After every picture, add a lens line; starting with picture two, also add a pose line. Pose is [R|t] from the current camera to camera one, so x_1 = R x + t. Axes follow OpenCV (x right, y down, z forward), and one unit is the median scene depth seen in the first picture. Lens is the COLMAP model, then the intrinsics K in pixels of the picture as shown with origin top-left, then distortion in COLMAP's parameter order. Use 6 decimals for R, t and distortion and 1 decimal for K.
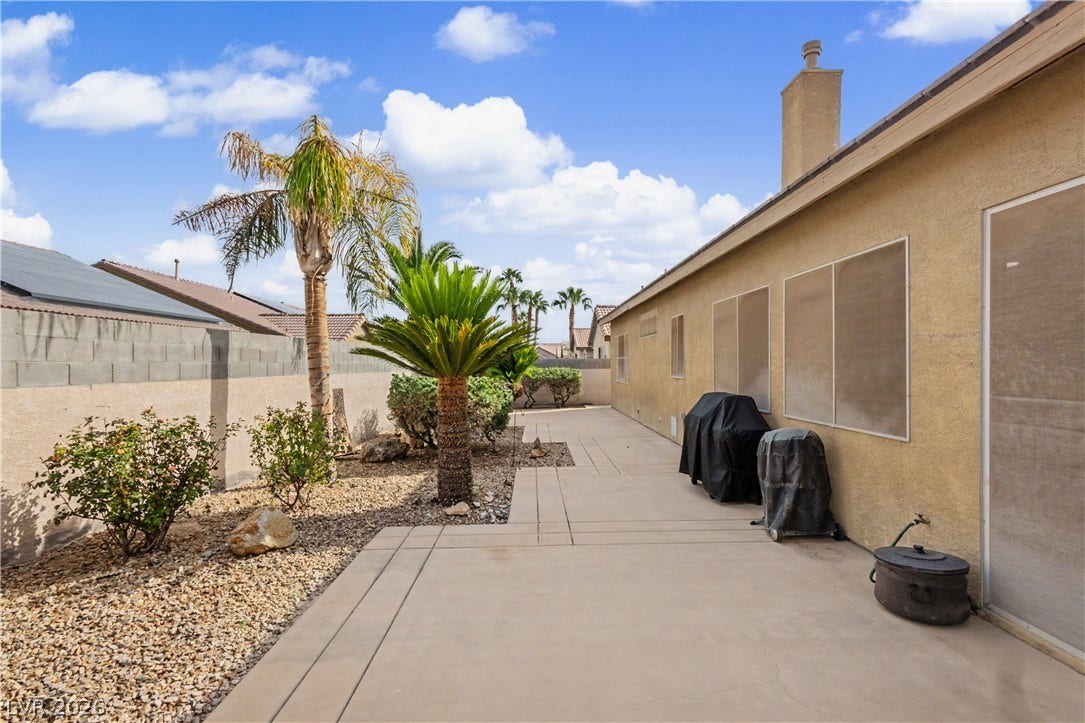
lens RADIAL K [[498.1, 0, 542.2], [0, 498.1, 367.6], [0, 0, 1]] dist [0.005379, -0.000518]
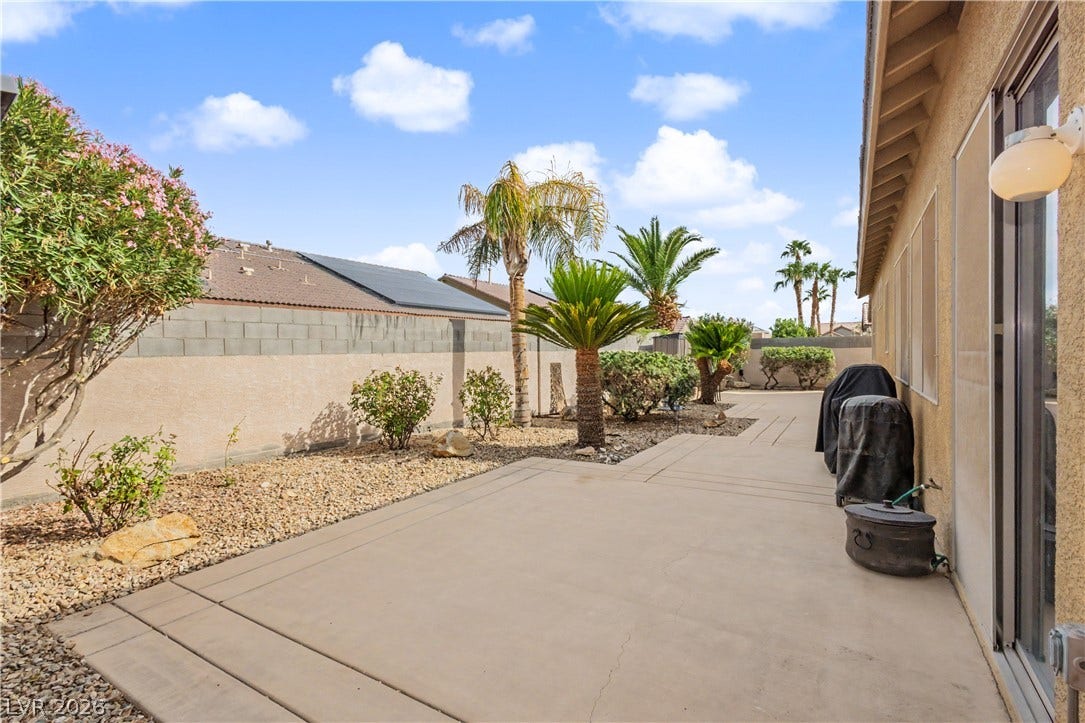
lens RADIAL K [[498.1, 0, 542.4], [0, 498.1, 361.3], [0, 0, 1]] dist [0.005379, -0.000518]
pose [[0.842312, 0.003229, -0.538980, 0.346425], [0.006465, 0.999850, 0.016092, 0.025772], [0.538951, -0.017039, 0.842165, -0.110962]]
